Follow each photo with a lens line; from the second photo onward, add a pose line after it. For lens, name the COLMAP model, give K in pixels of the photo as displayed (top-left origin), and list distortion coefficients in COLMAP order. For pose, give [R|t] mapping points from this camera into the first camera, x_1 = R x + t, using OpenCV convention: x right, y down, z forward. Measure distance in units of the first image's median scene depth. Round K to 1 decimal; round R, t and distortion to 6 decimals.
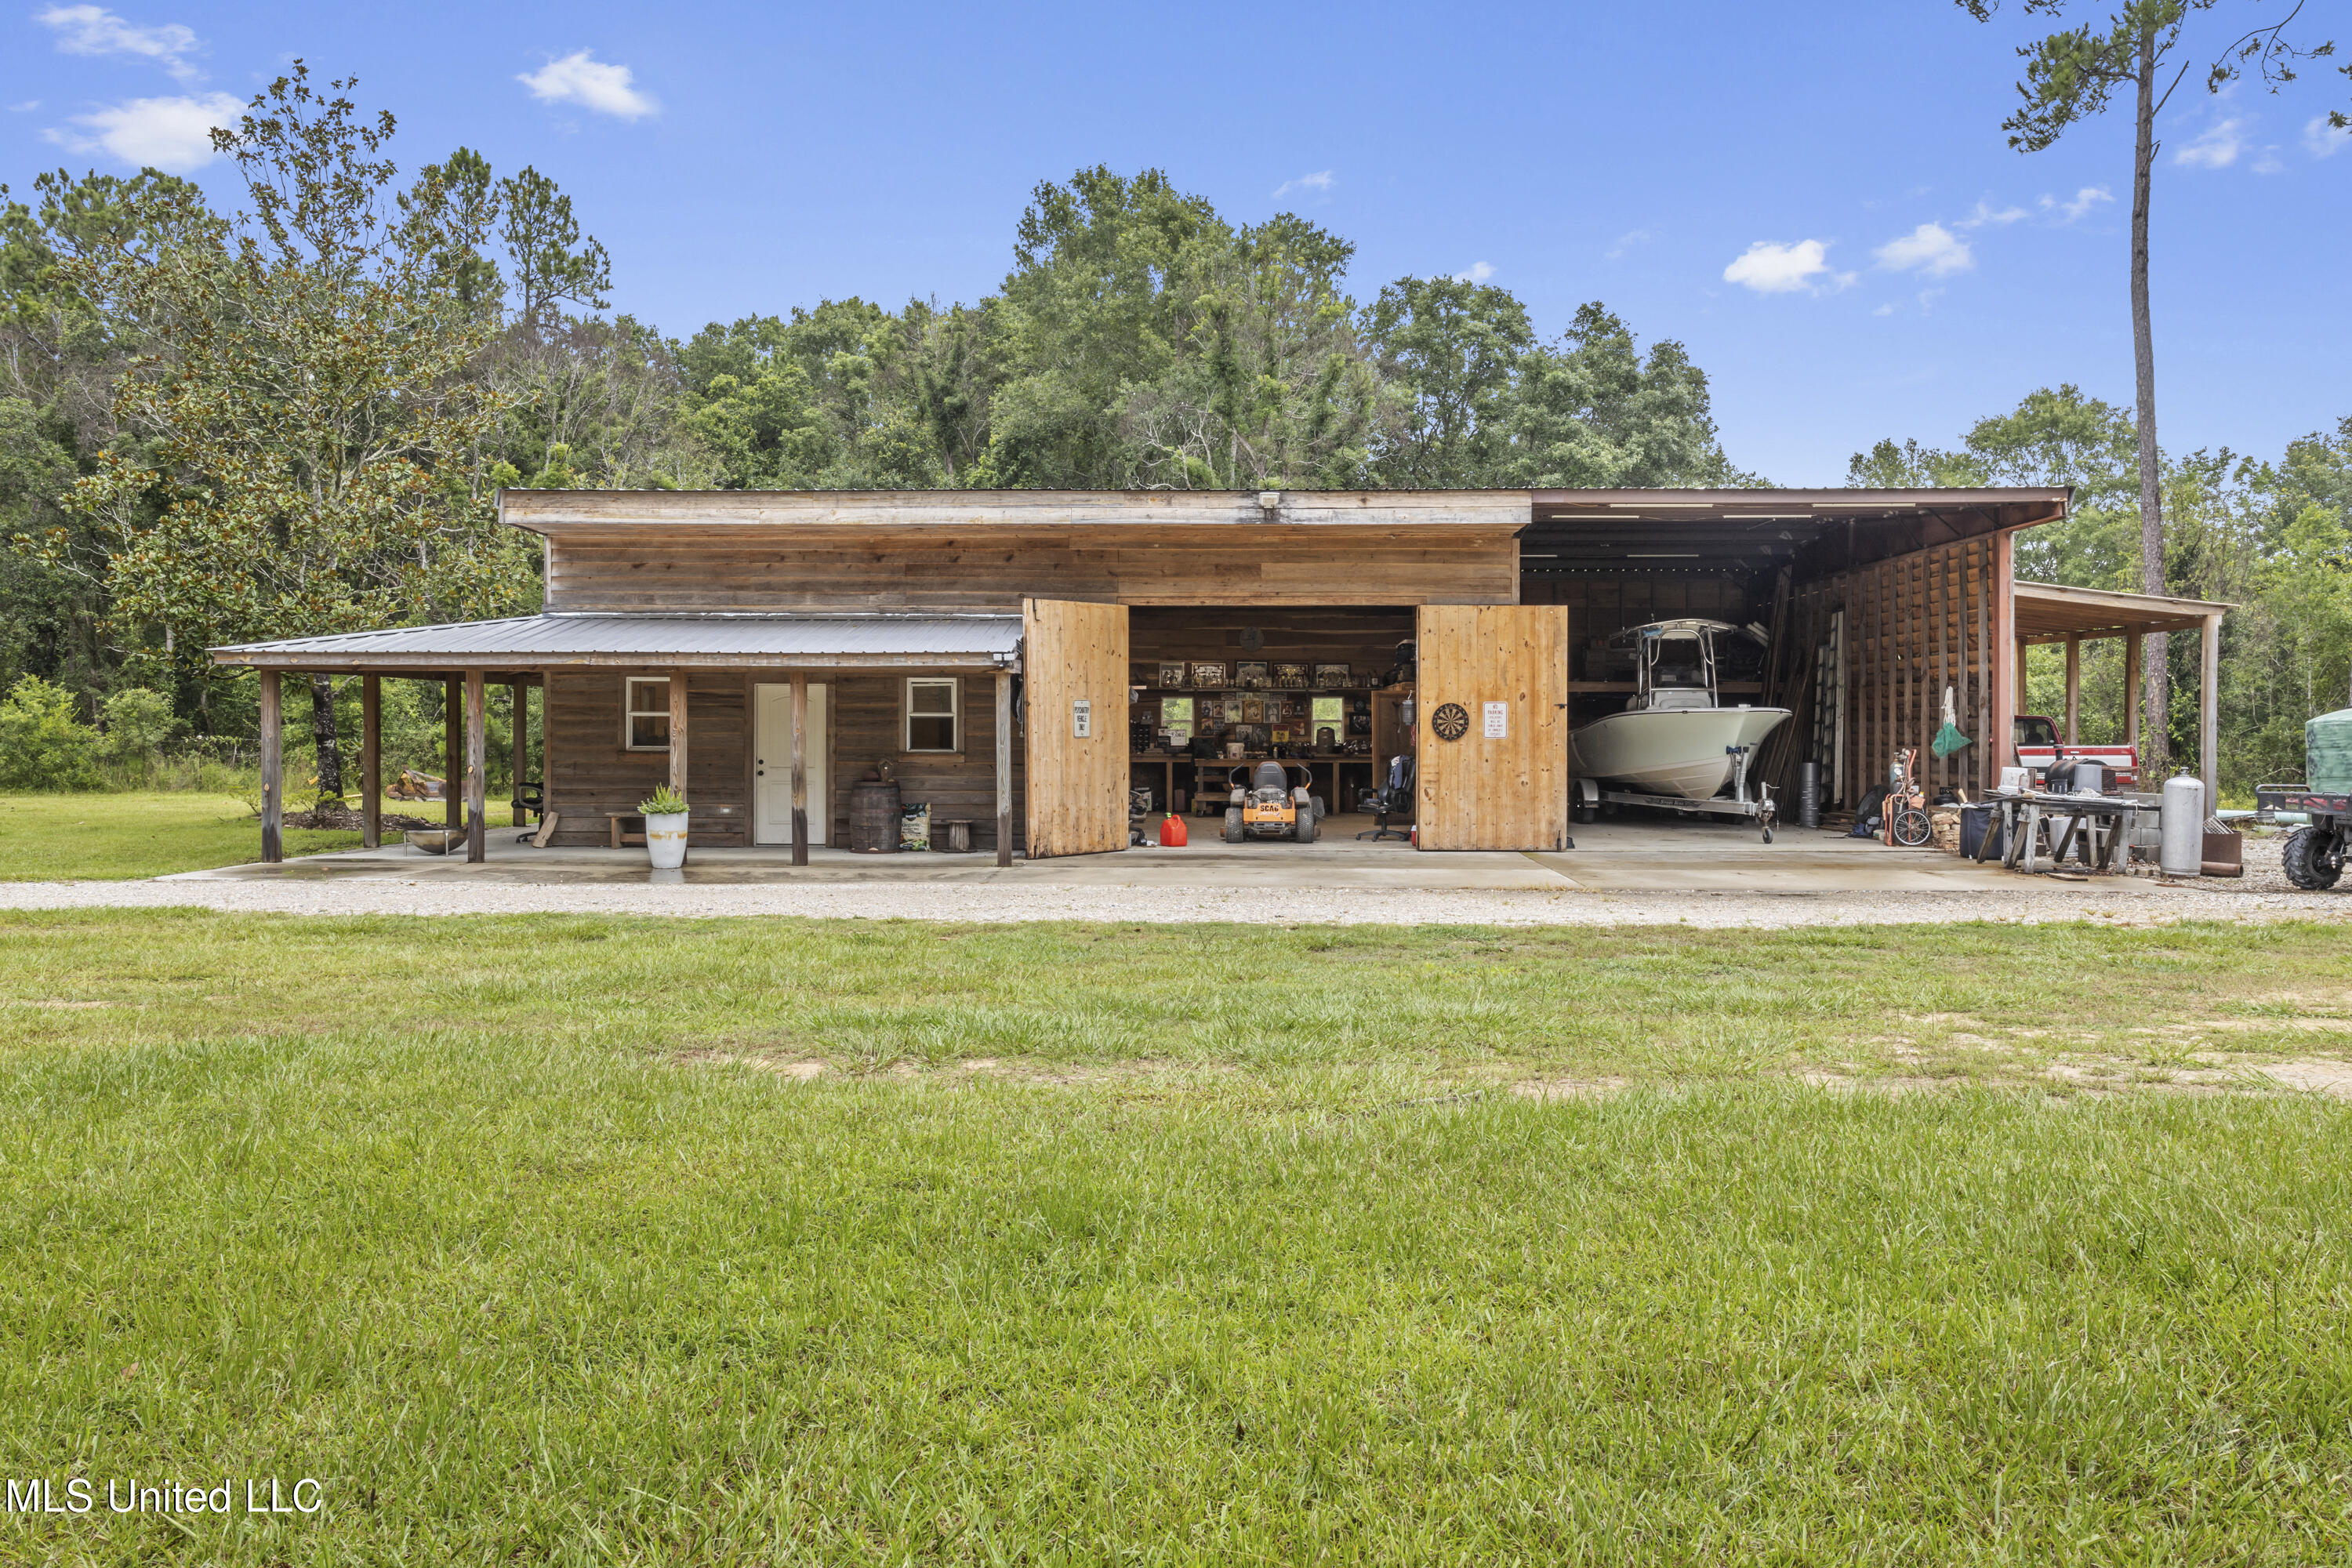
lens RADIAL K [[1868.3, 0, 1176.0], [0, 1868.3, 775.8], [0, 0, 1]] dist [0.000129, 0.004398]
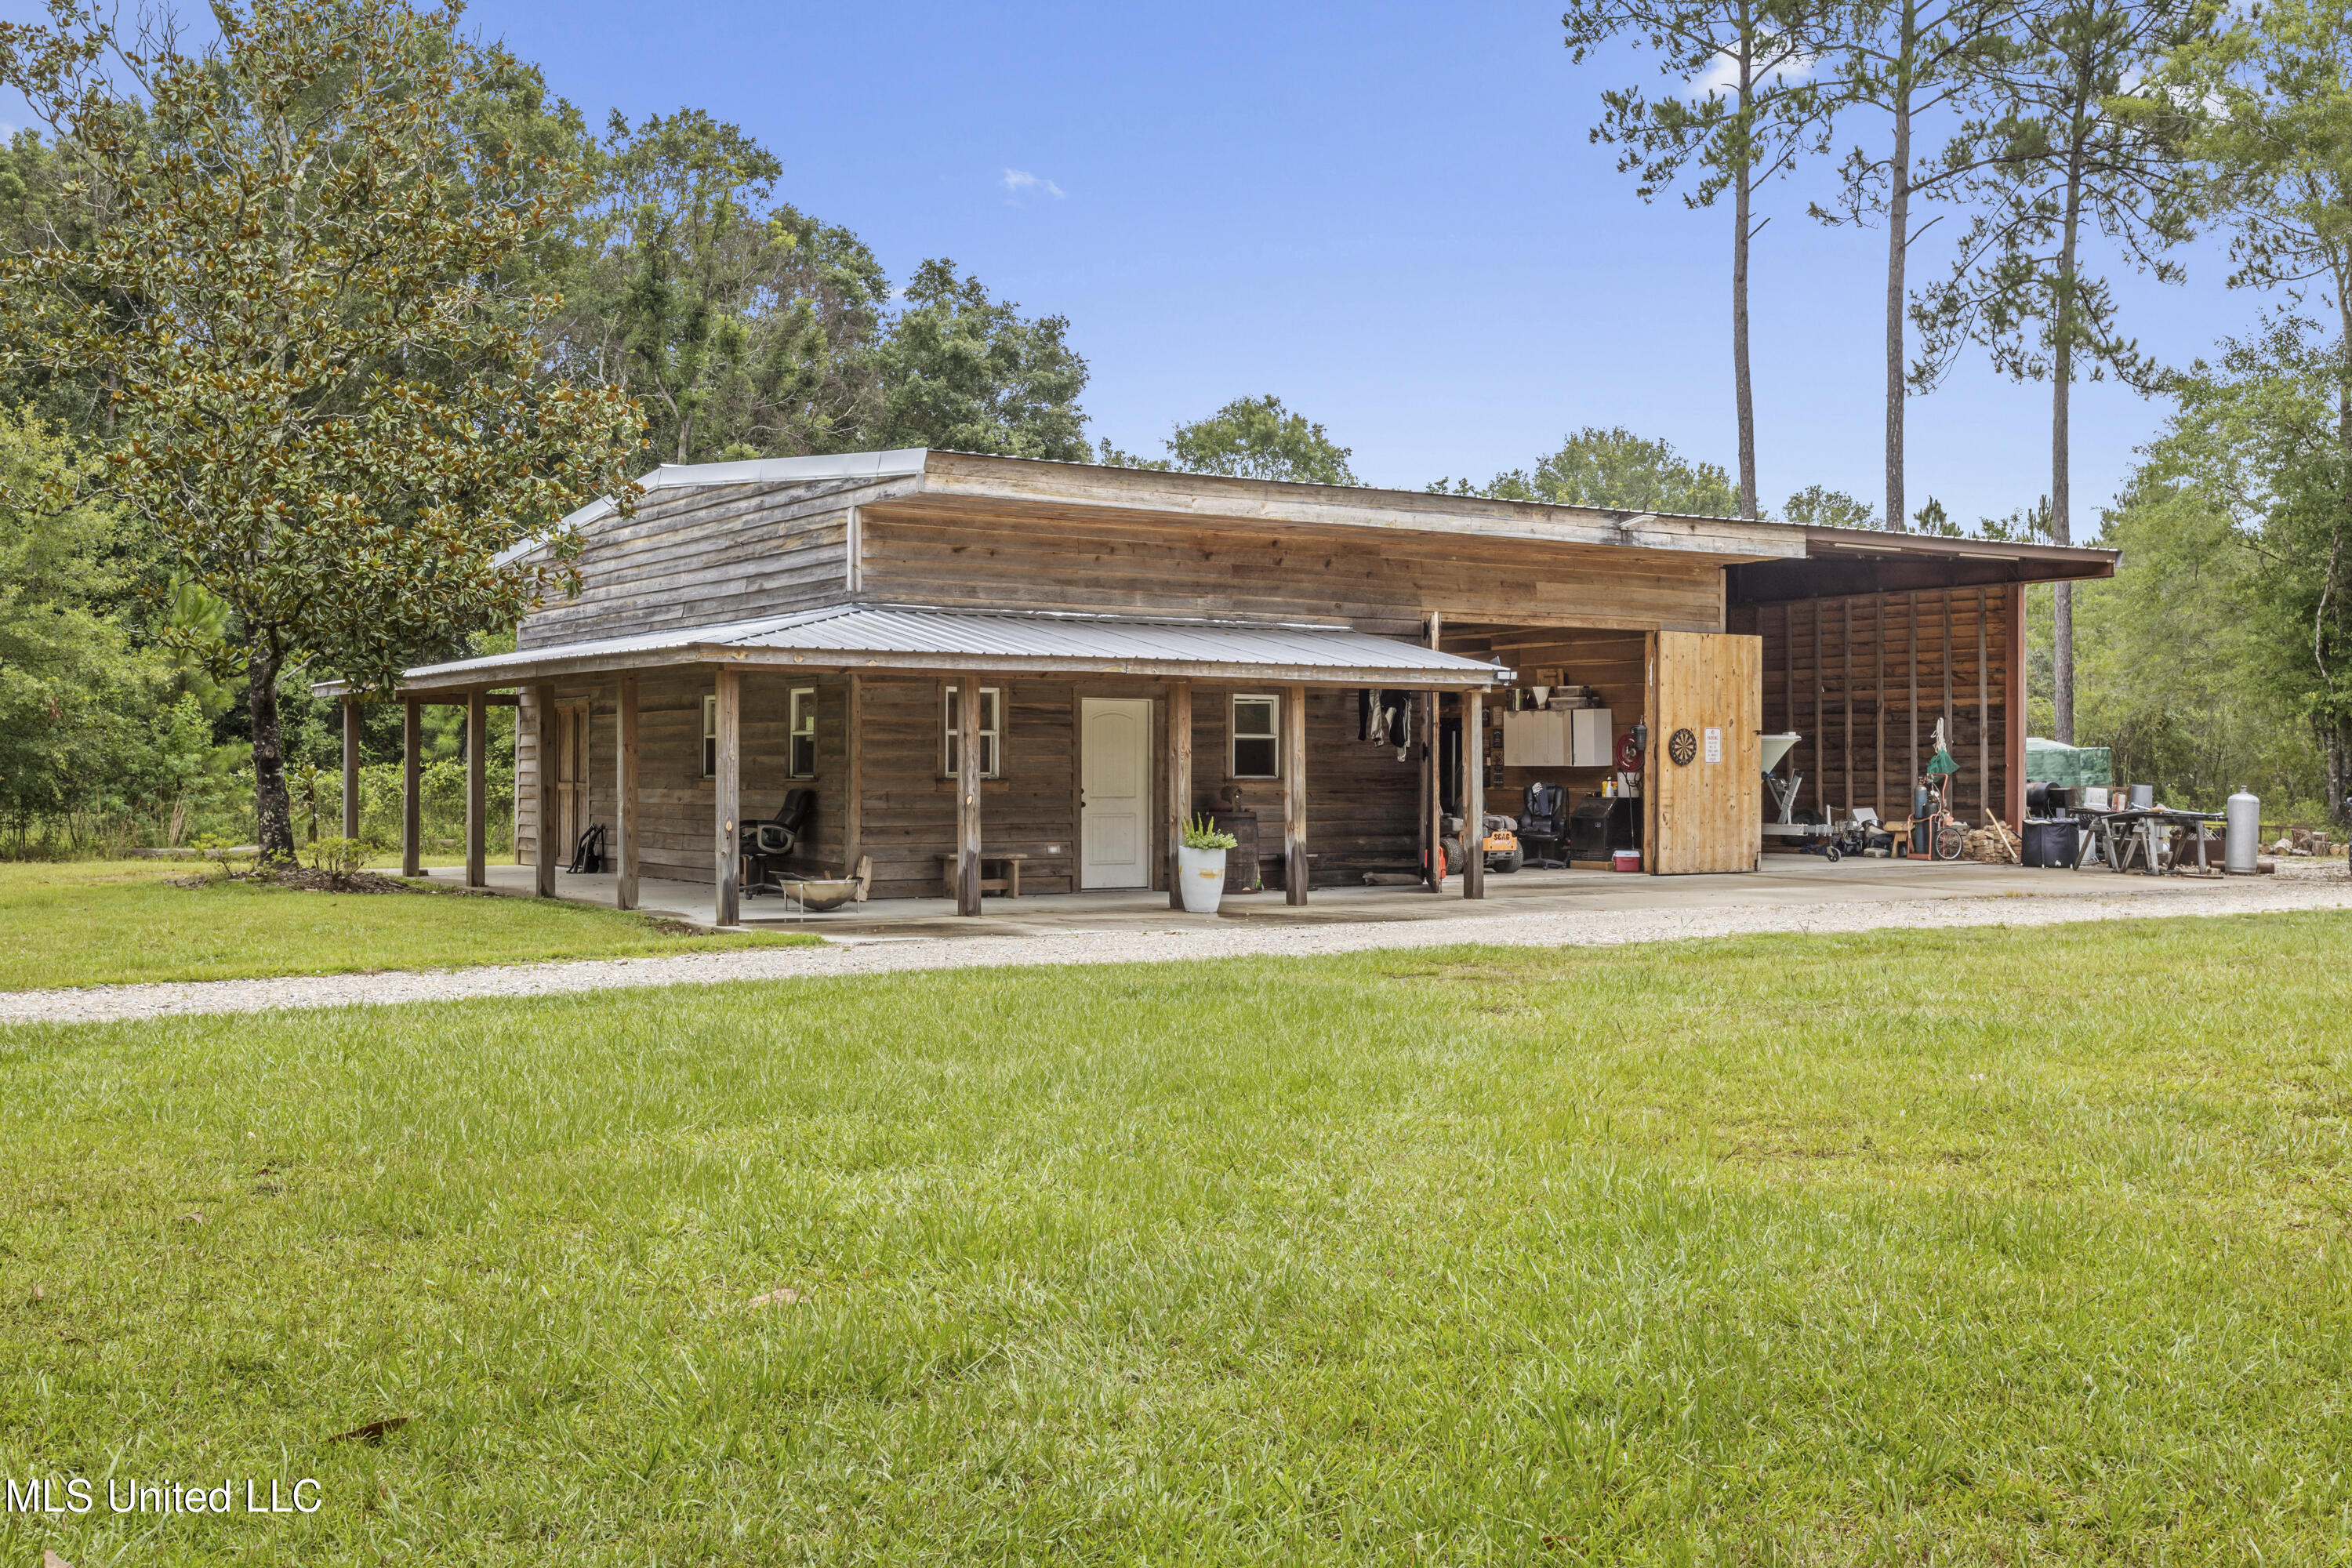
lens RADIAL K [[2449.3, 0, 1179.7], [0, 2449.3, 779.7], [0, 0, 1]] dist [0.010732, 0.000000]
pose [[0.805476, -0.002925, 0.592621, -0.847903], [0.013880, 0.999807, -0.013931, 0.003440], [-0.592466, 0.019447, 0.805361, 0.091489]]
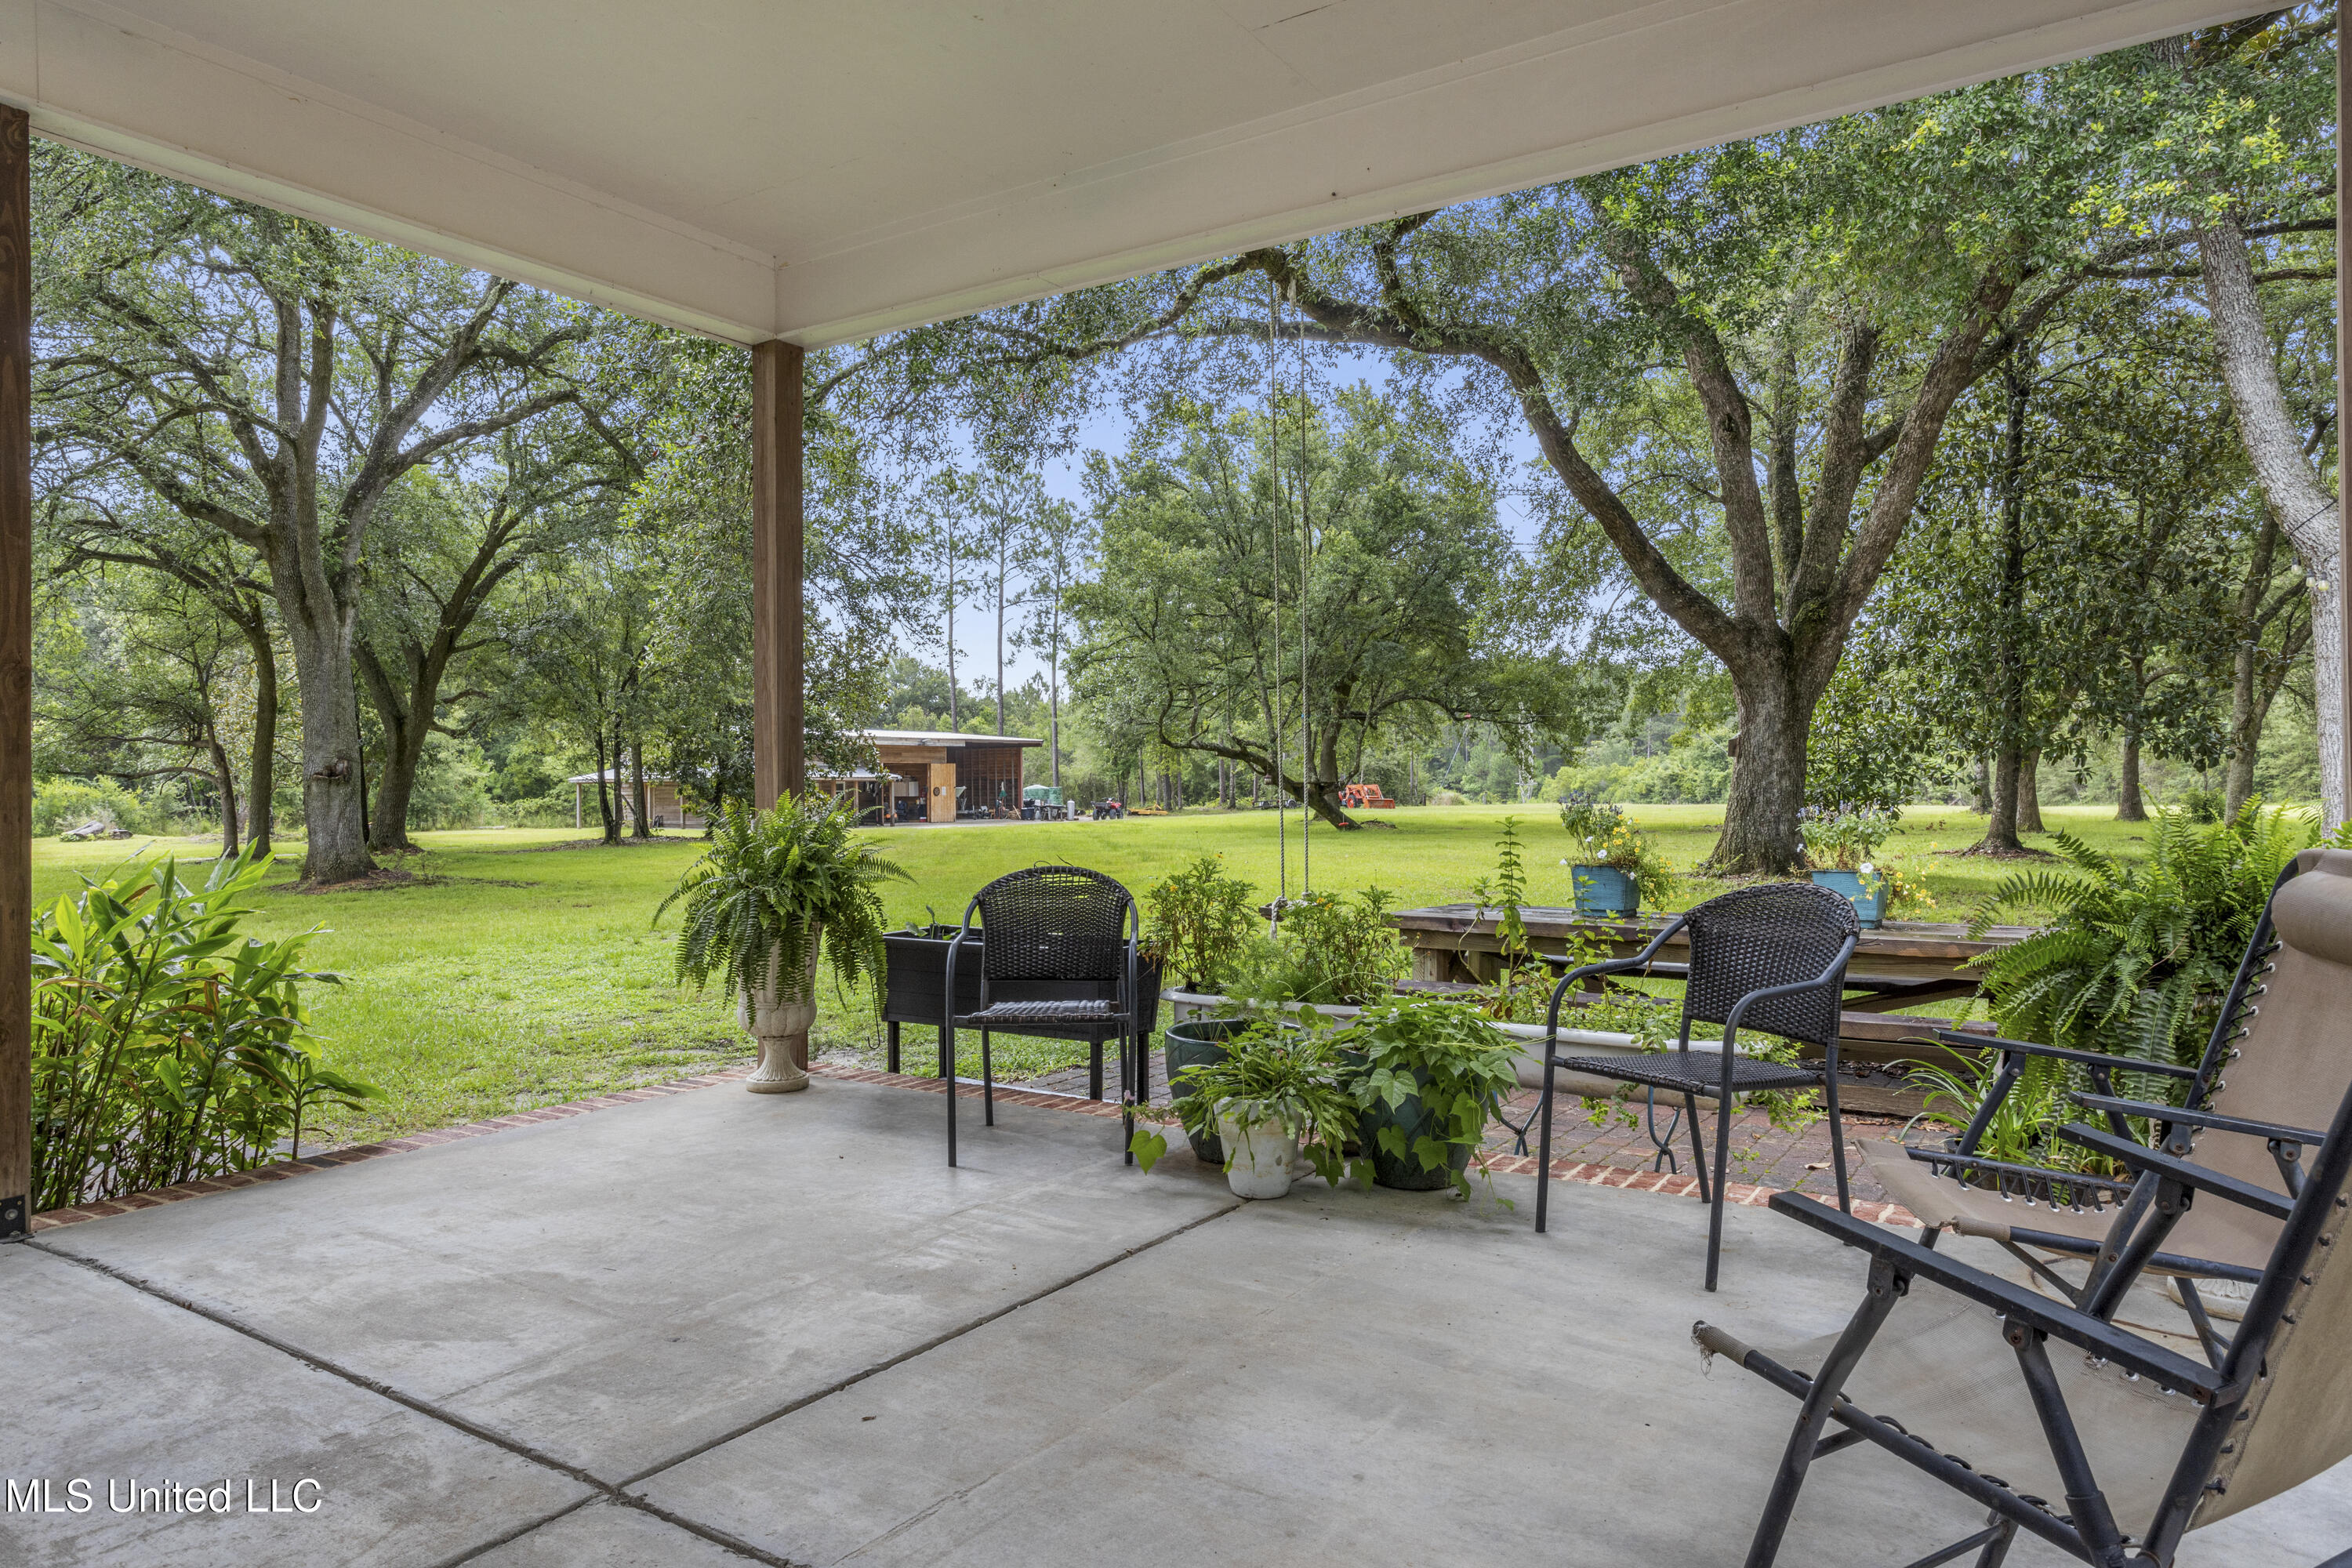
lens RADIAL K [[1493.0, 0, 1180.1], [0, 1493.0, 783.3], [0, 0, 1]] dist [-0.000958, 0.000082]
pose [[0.532268, -0.002825, 0.846571, -2.377056], [0.026156, 0.999572, -0.013110, 0.010895], [-0.846172, 0.029121, 0.532114, -1.237884]]
